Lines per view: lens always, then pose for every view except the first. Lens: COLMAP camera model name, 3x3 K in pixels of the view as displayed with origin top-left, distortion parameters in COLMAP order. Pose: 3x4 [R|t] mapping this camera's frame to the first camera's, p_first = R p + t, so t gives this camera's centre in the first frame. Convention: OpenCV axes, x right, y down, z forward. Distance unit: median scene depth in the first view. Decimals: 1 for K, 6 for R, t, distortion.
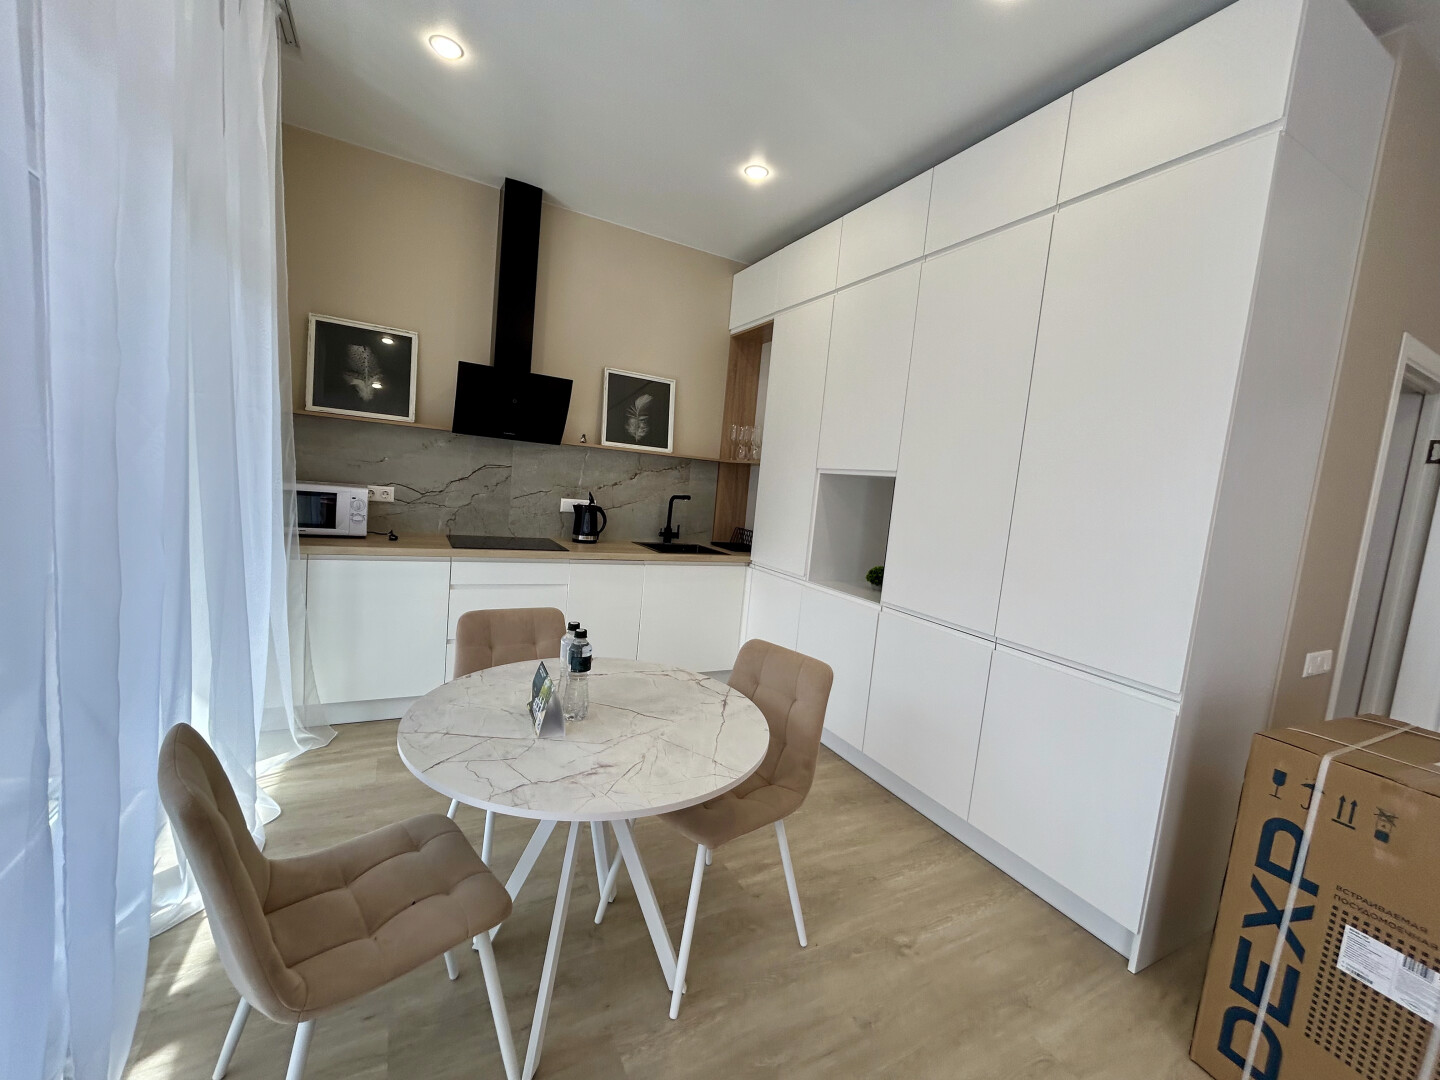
lens RADIAL K [[583.0, 0, 722.8], [0, 583.0, 541.0], [0, 0, 1]] dist [-0.003123, 0.000046]
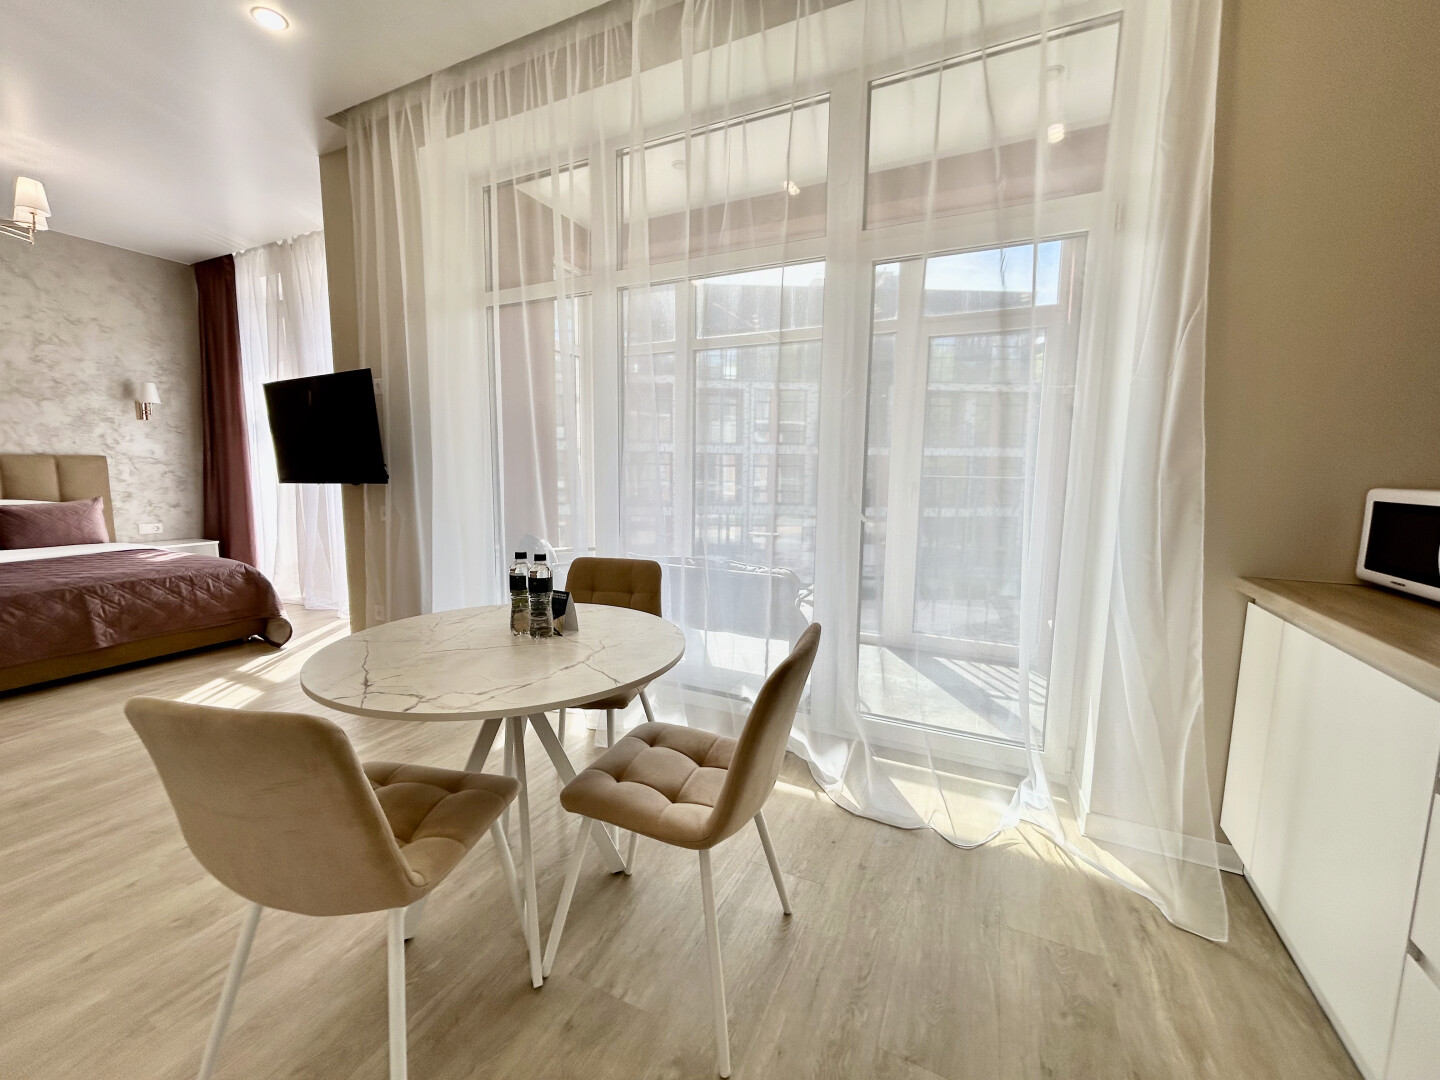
lens RADIAL K [[583.0, 0, 720.8], [0, 583.0, 542.5], [0, 0, 1]] dist [-0.003123, 0.000046]
pose [[-0.810117, -0.031274, -0.585433, 0.040116], [-0.150230, 0.976308, 0.155733, -0.041238], [0.566693, 0.214112, -0.795623, 0.937594]]
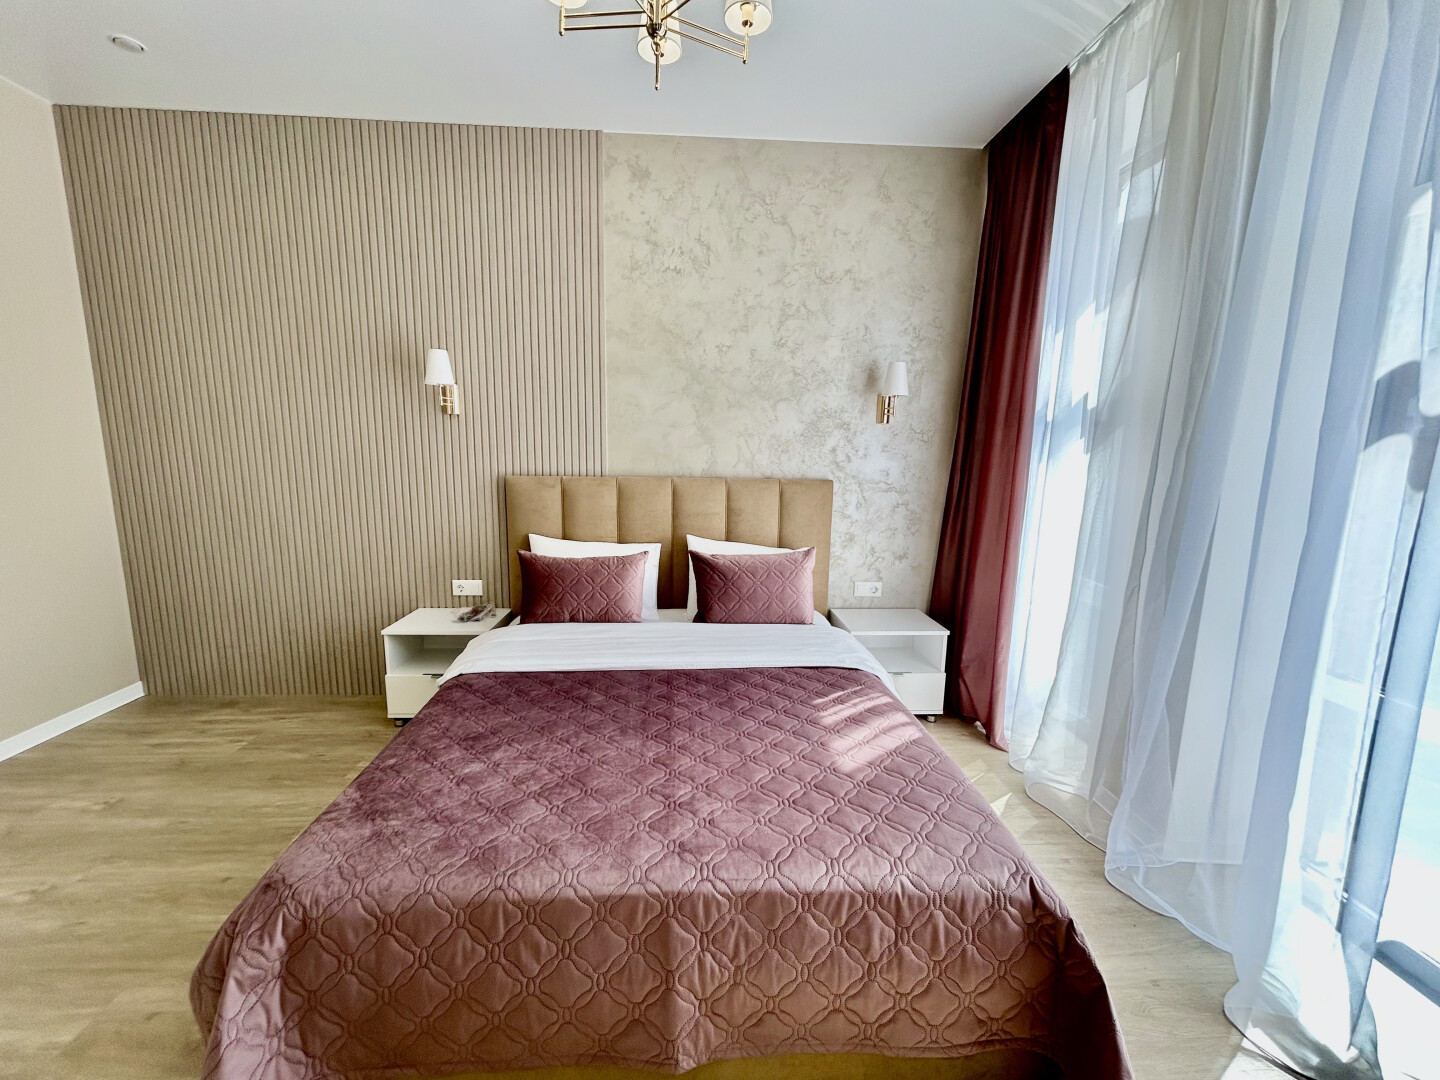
lens RADIAL K [[583.0, 0, 722.9], [0, 583.0, 538.1], [0, 0, 1]] dist [-0.003123, 0.000046]
pose [[-0.899052, -0.178293, 0.399897, 0.202386], [-0.059024, 0.954351, 0.292797, 0.022998], [-0.433846, 0.239637, -0.868534, -0.194945]]
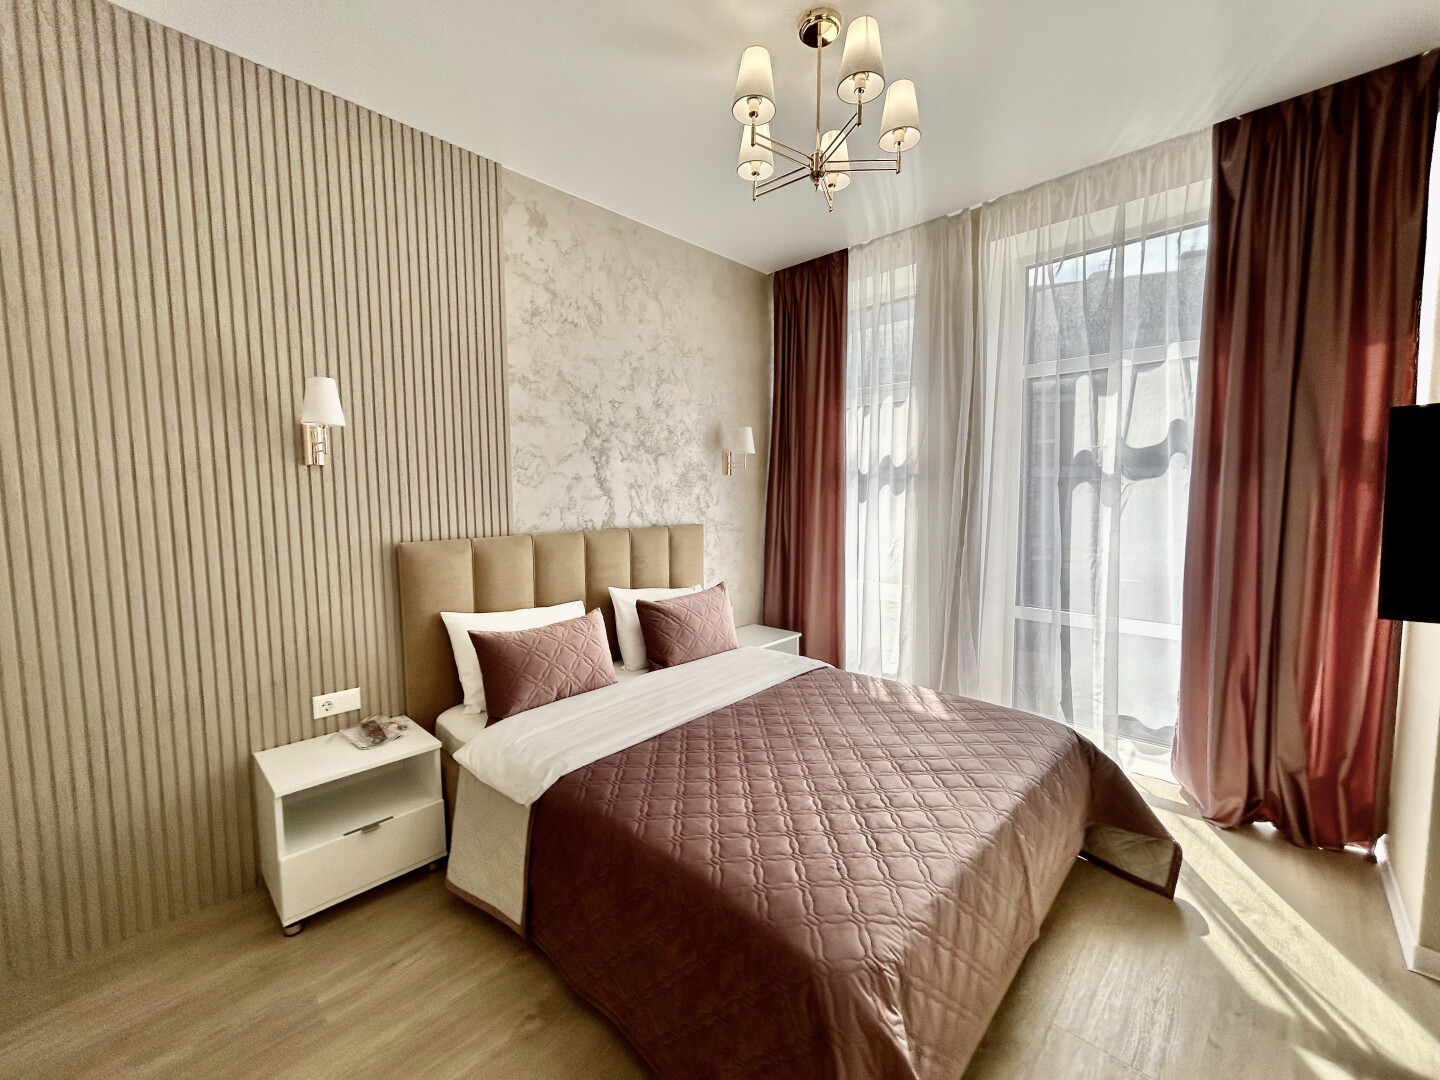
lens RADIAL K [[583.0, 0, 715.7], [0, 583.0, 537.2], [0, 0, 1]] dist [-0.003123, 0.000046]
pose [[-0.949051, -0.065373, -0.308266, 0.762789], [-0.115514, 0.982322, 0.147312, 0.062104], [0.293186, 0.175415, -0.939825, -0.080933]]
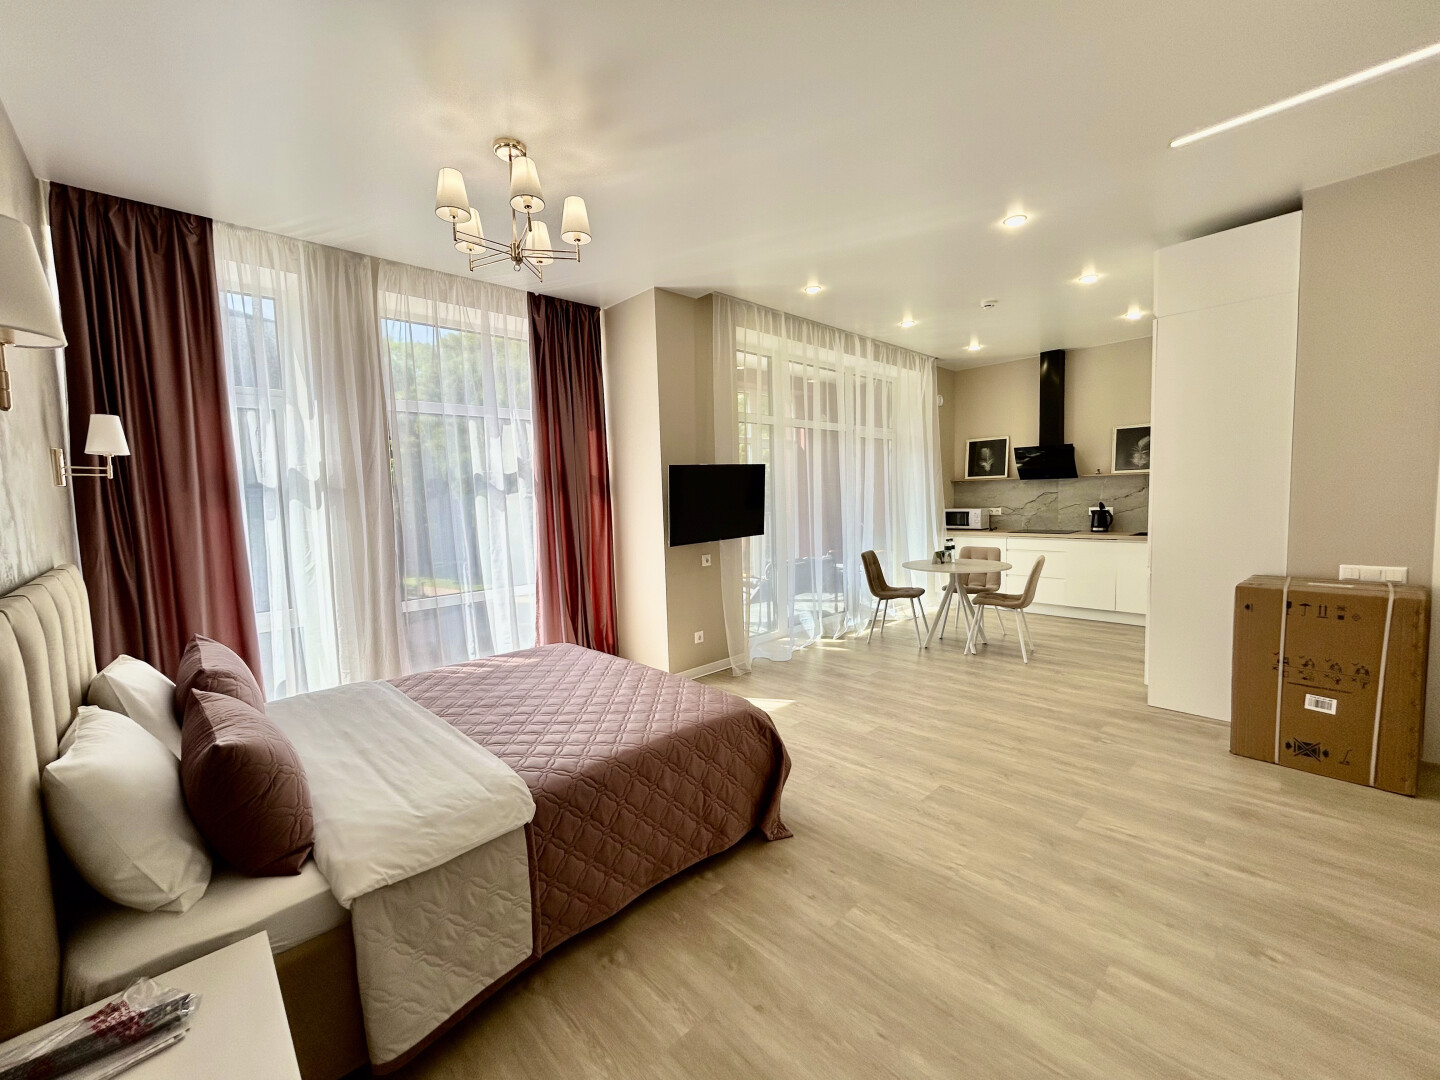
lens RADIAL K [[583.0, 0, 713.6], [0, 583.0, 540.6], [0, 0, 1]] dist [-0.003123, 0.000046]
pose [[0.249521, -0.028559, -0.967948, 1.309145], [-0.044740, 0.998158, -0.040983, 0.170838], [0.967335, 0.053532, 0.247783, -0.584750]]
